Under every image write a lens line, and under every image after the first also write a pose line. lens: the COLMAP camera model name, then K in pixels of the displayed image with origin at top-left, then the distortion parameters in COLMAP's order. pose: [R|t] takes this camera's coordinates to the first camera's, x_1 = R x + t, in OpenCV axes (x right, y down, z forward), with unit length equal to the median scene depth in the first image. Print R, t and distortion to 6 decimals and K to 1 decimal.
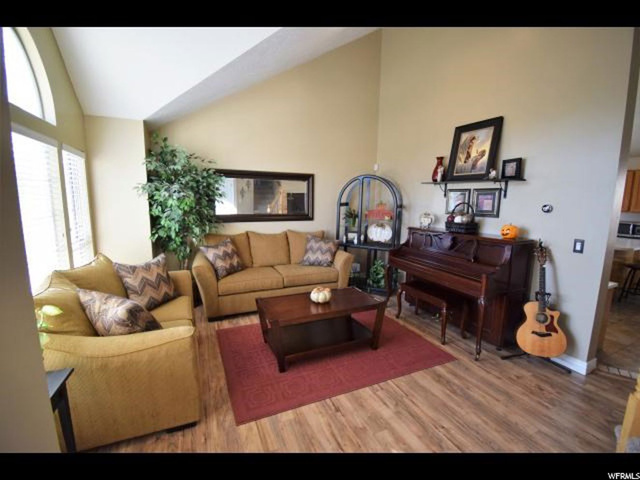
lens RADIAL K [[289.5, 0, 317.7], [0, 289.5, 240.7], [0, 0, 1]] dist [0.016079, -0.024448]
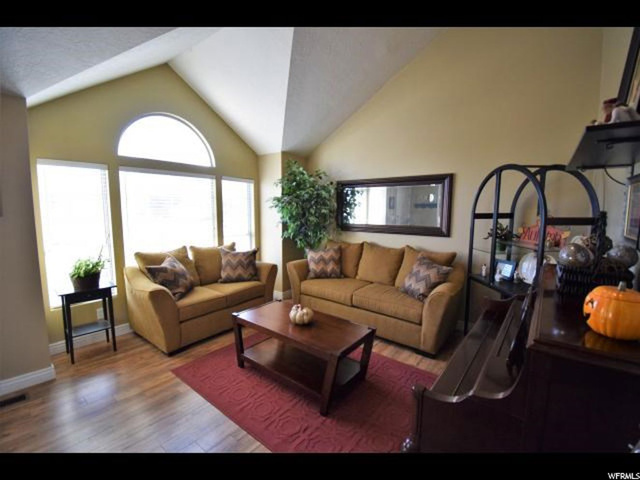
lens RADIAL K [[289.5, 0, 317.7], [0, 289.5, 240.7], [0, 0, 1]] dist [0.016079, -0.024448]
pose [[0.440030, 0.088472, -0.893614, 0.596078], [-0.129543, 0.990980, 0.034322, -0.053419], [0.888590, 0.100658, 0.447522, 0.470440]]
